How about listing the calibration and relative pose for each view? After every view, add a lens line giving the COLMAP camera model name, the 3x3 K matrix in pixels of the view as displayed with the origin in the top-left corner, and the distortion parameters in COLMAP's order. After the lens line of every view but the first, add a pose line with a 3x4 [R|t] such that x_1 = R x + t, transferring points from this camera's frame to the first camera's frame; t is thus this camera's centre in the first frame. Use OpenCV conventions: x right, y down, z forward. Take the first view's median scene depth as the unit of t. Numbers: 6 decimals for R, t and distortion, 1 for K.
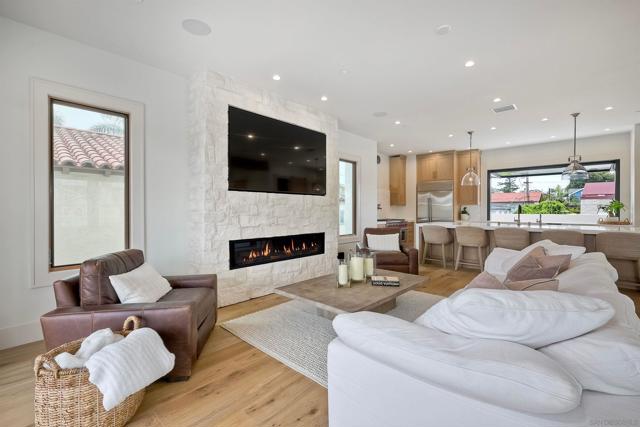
lens RADIAL K [[281.7, 0, 317.9], [0, 281.7, 211.5], [0, 0, 1]] dist [0.002062, 0.000239]
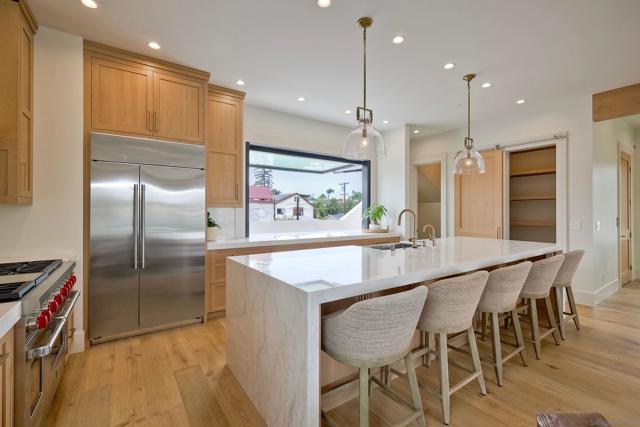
lens RADIAL K [[281.7, 0, 320.8], [0, 281.7, 212.7], [0, 0, 1]] dist [0.002062, 0.000239]
pose [[0.212195, -0.000647, 0.977227, 0.168355], [0.001721, 0.999998, 0.000288, -0.020641], [-0.977226, 0.001620, 0.212196, 1.095748]]
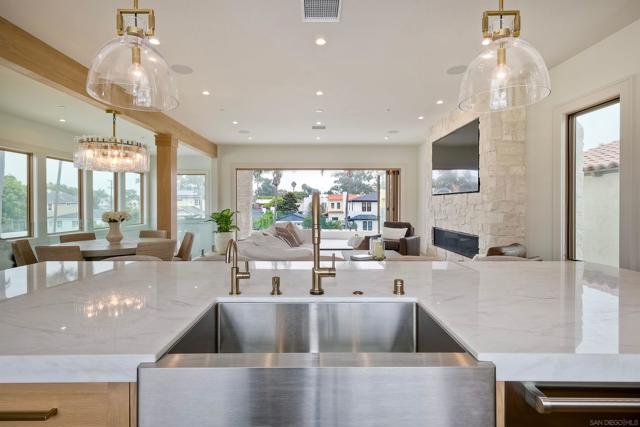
lens RADIAL K [[306.4, 0, 318.0], [0, 306.4, 207.2], [0, 0, 1]] dist [0.000058, 0.000145]
pose [[-0.728319, 0.006904, -0.685203, 0.904186], [-0.005303, 0.999863, 0.015711, -0.021133], [0.685217, 0.015076, -0.728183, 1.212426]]
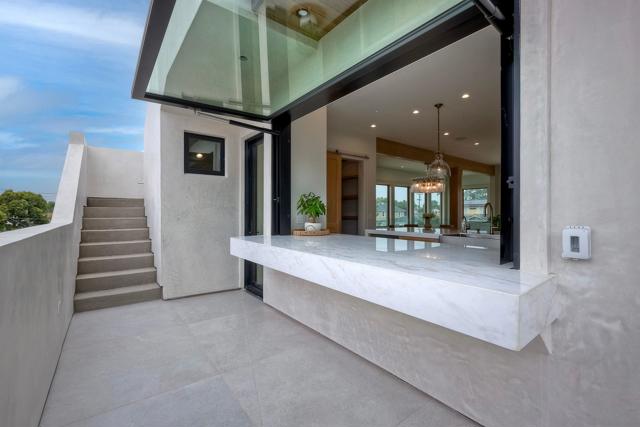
lens RADIAL K [[281.7, 0, 319.0], [0, 281.7, 212.7], [0, 0, 1]] dist [0.002062, 0.000239]
pose [[-0.984258, -0.001836, 0.176726, 1.036797], [-0.000279, 0.999961, 0.008836, -0.009147], [-0.176735, 0.008647, -0.984220, 1.789657]]
